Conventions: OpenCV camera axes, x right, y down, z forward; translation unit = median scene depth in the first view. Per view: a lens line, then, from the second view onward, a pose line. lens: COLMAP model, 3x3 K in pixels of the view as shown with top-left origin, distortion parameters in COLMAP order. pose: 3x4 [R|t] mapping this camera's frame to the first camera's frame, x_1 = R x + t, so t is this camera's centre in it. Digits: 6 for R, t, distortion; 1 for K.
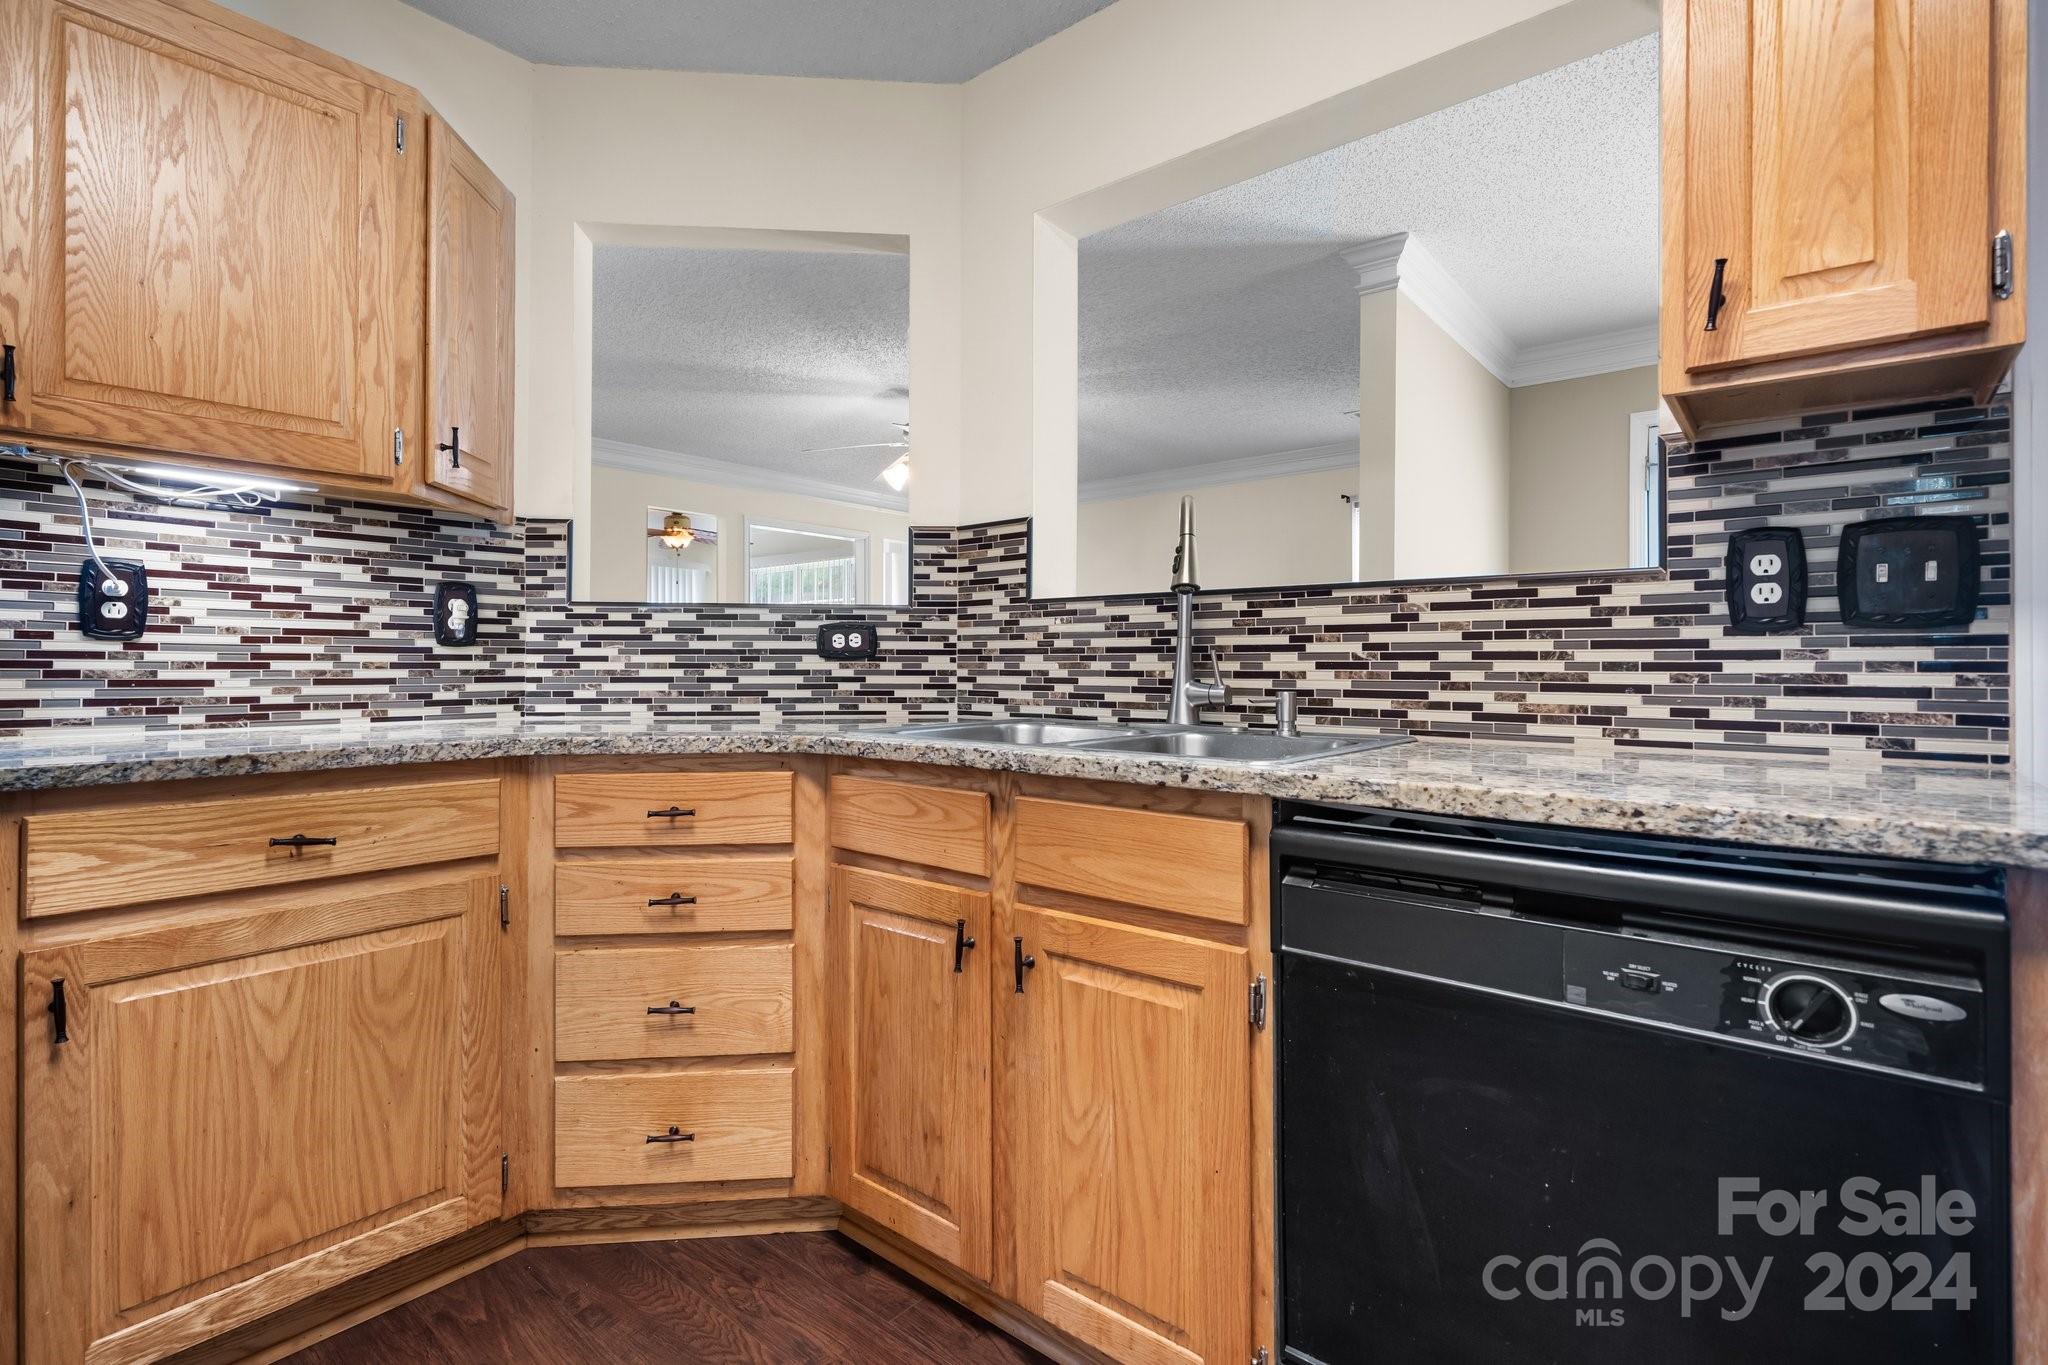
lens RADIAL K [[955.4, 0, 1013.9], [0, 955.4, 662.0], [0, 0, 1]] dist [0.002289, -0.000107]
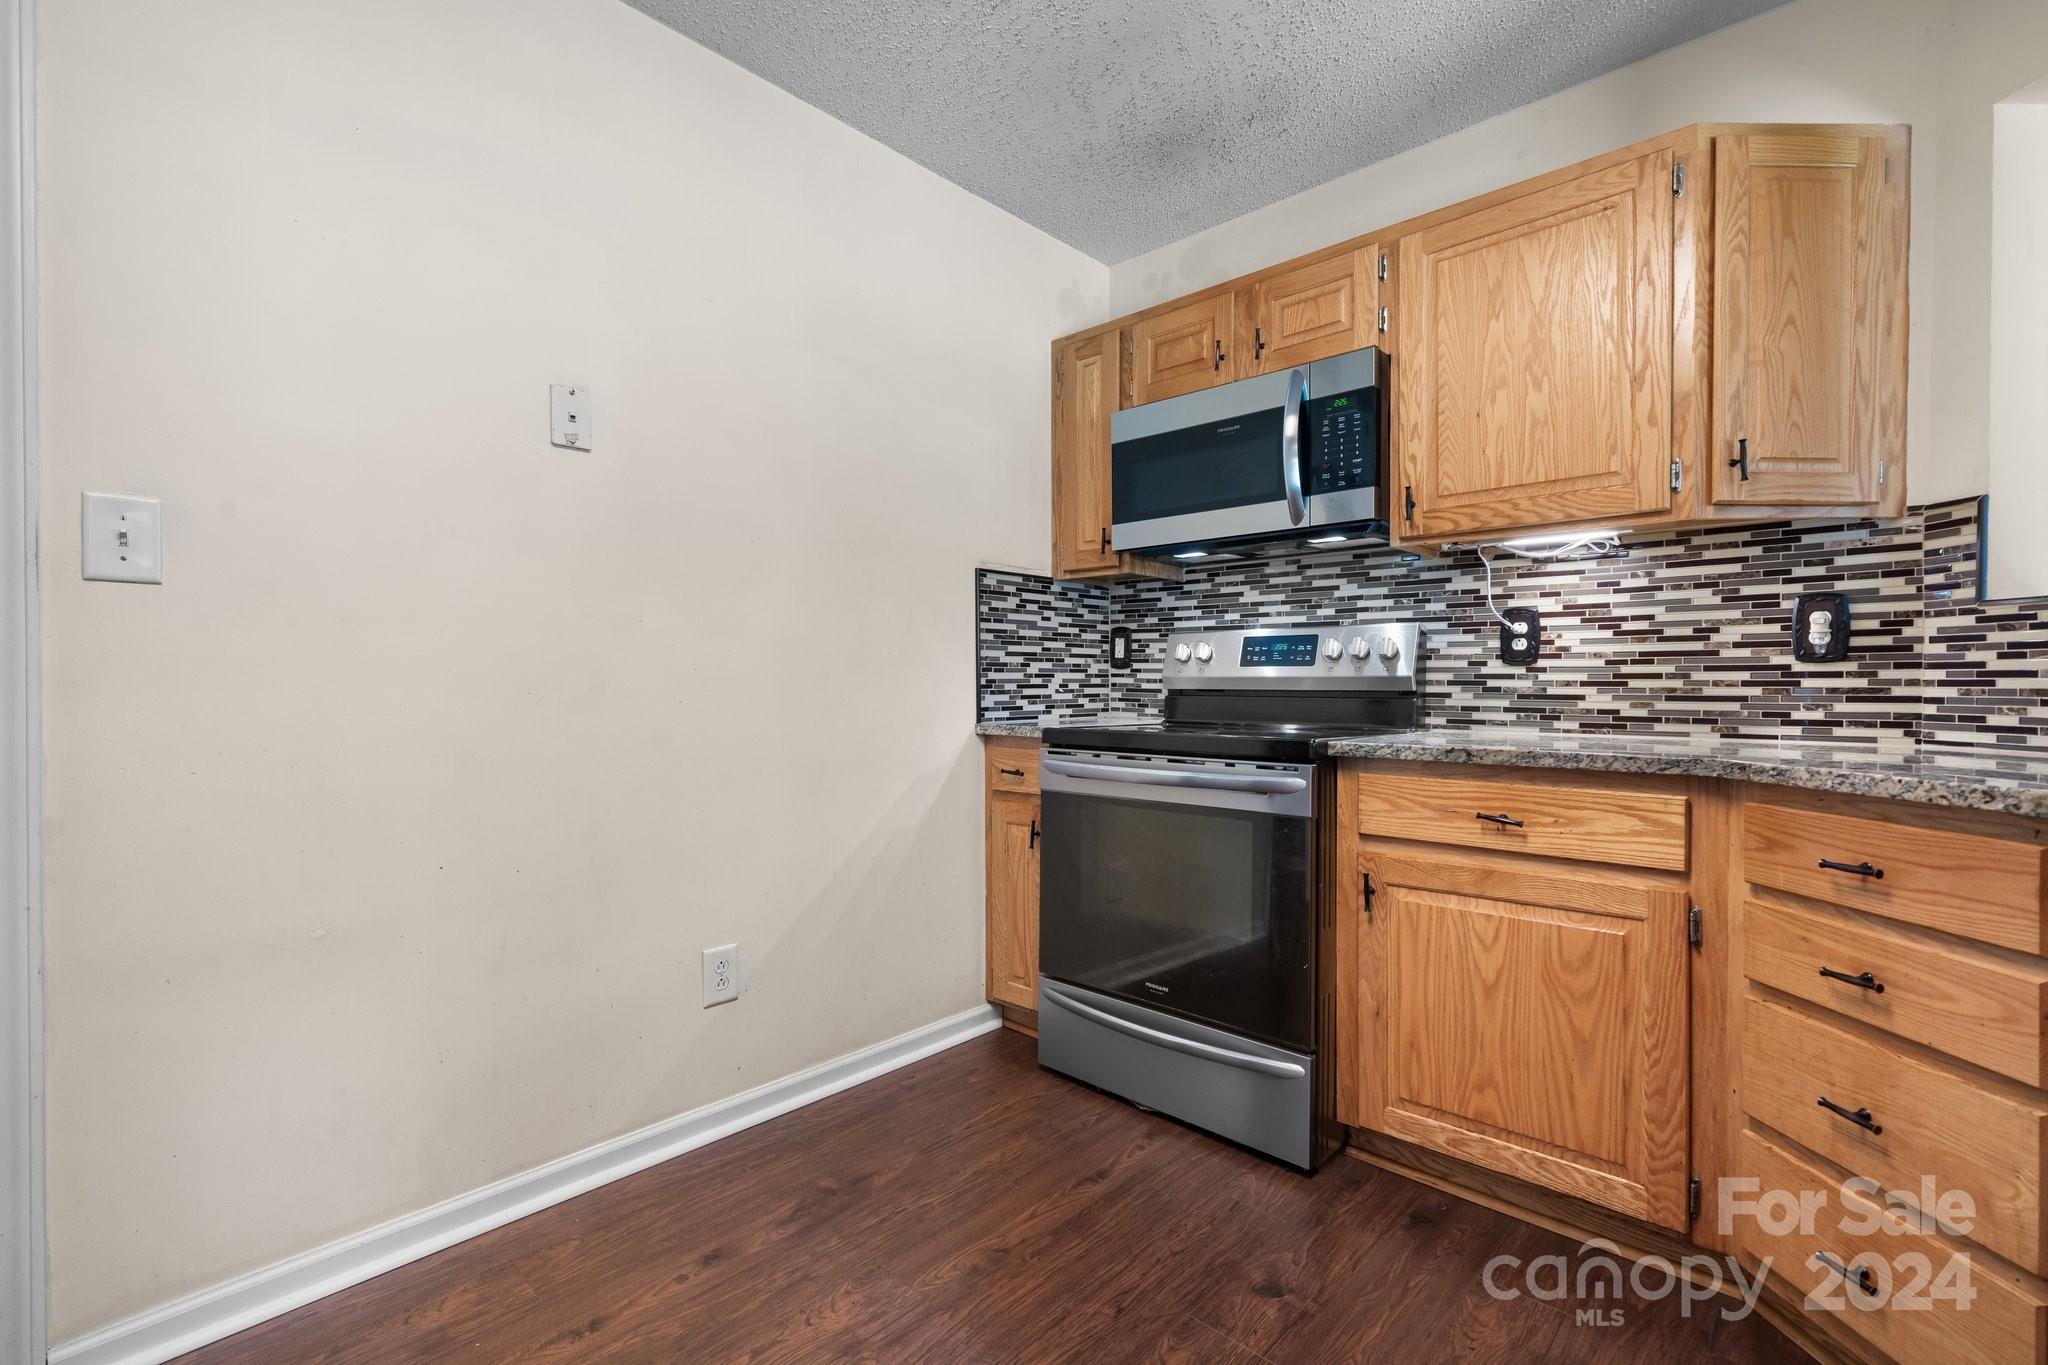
lens RADIAL K [[895.9, 0, 1014.4], [0, 895.9, 694.7], [0, 0, 1]] dist [-0.001012, -0.000088]
pose [[-0.054721, 0.010840, -0.998443, 0.411750], [0.004971, 0.999932, 0.010584, 0.002172], [0.998489, -0.004384, -0.054771, 0.339422]]
